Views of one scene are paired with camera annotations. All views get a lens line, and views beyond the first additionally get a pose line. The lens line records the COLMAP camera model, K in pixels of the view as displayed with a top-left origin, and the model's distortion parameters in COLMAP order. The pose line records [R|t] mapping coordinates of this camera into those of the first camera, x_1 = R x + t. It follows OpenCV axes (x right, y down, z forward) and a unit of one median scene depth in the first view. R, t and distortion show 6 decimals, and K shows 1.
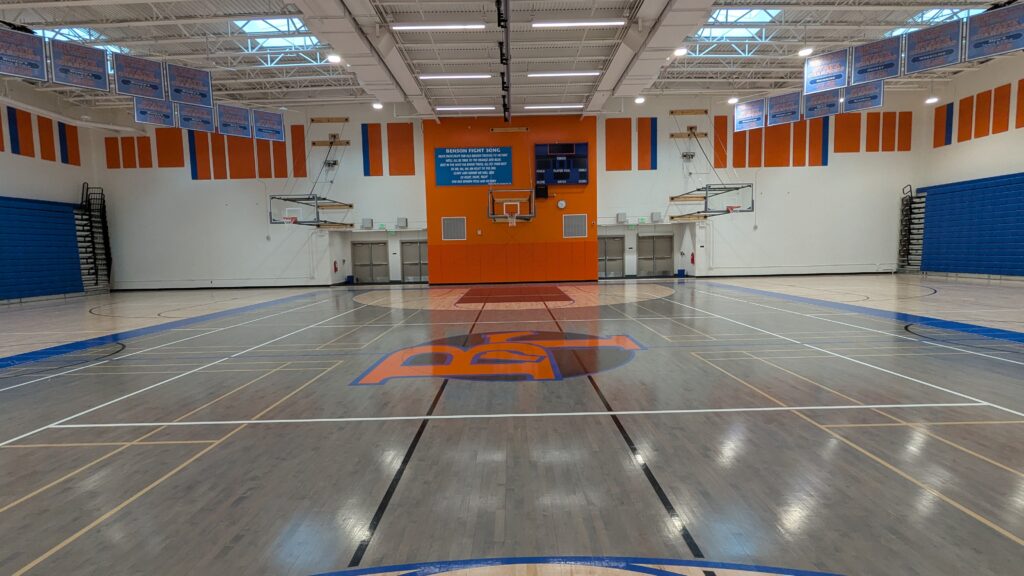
lens RADIAL K [[479.7, 0, 511.0], [0, 479.7, 285.2], [0, 0, 1]] dist [0.004449, -0.000334]
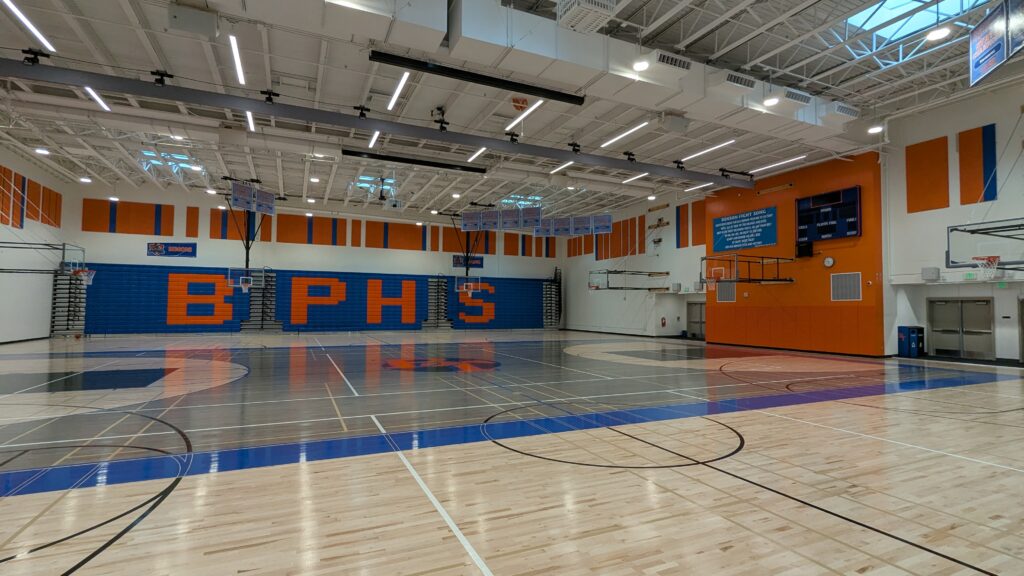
lens RADIAL K [[479.7, 0, 509.8], [0, 479.7, 290.7], [0, 0, 1]] dist [0.004449, -0.000334]
pose [[0.416713, -0.009529, -0.908988, 0.642805], [-0.086112, 0.995035, -0.049908, -0.025193], [0.904950, 0.099072, 0.413823, 0.132923]]
